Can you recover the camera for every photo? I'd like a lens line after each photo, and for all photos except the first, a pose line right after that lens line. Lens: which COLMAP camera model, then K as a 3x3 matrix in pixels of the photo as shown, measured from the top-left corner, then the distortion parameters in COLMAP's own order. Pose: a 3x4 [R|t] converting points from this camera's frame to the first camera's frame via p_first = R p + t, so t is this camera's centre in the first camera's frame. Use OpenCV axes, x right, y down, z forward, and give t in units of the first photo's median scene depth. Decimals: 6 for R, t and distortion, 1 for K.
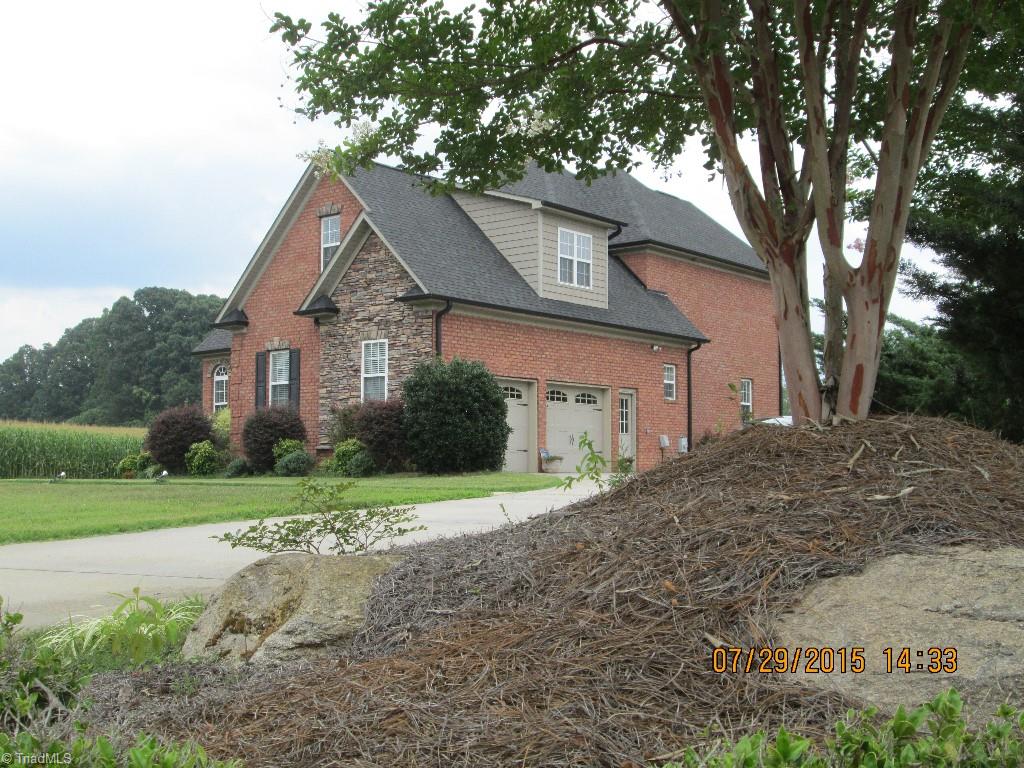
lens RADIAL K [[1172.6, 0, 512.0], [0, 1172.6, 384.0], [0, 0, 1]] dist [0.004359, 0.000108]
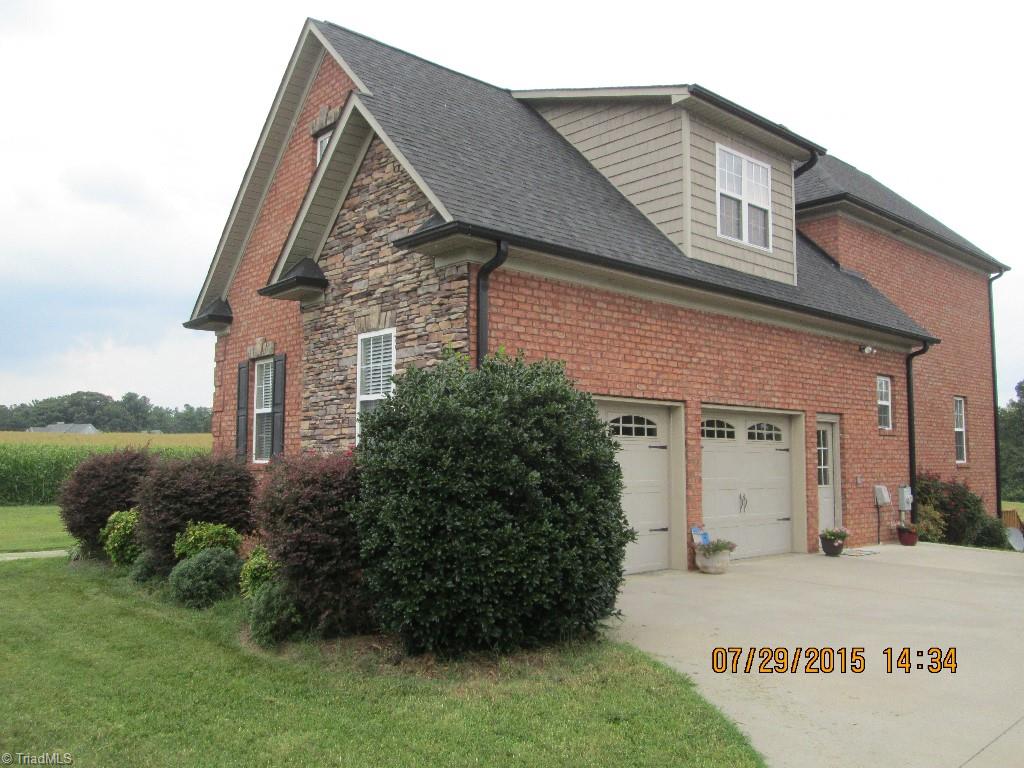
lens RADIAL K [[830.7, 0, 512.0], [0, 830.7, 384.0], [0, 0, 1]] dist [-0.005270, -0.001760]
pose [[0.986707, -0.011076, -0.162133, 0.004575], [0.007796, 0.999752, -0.020853, -0.004909], [0.162324, 0.019312, 0.986549, 0.603745]]
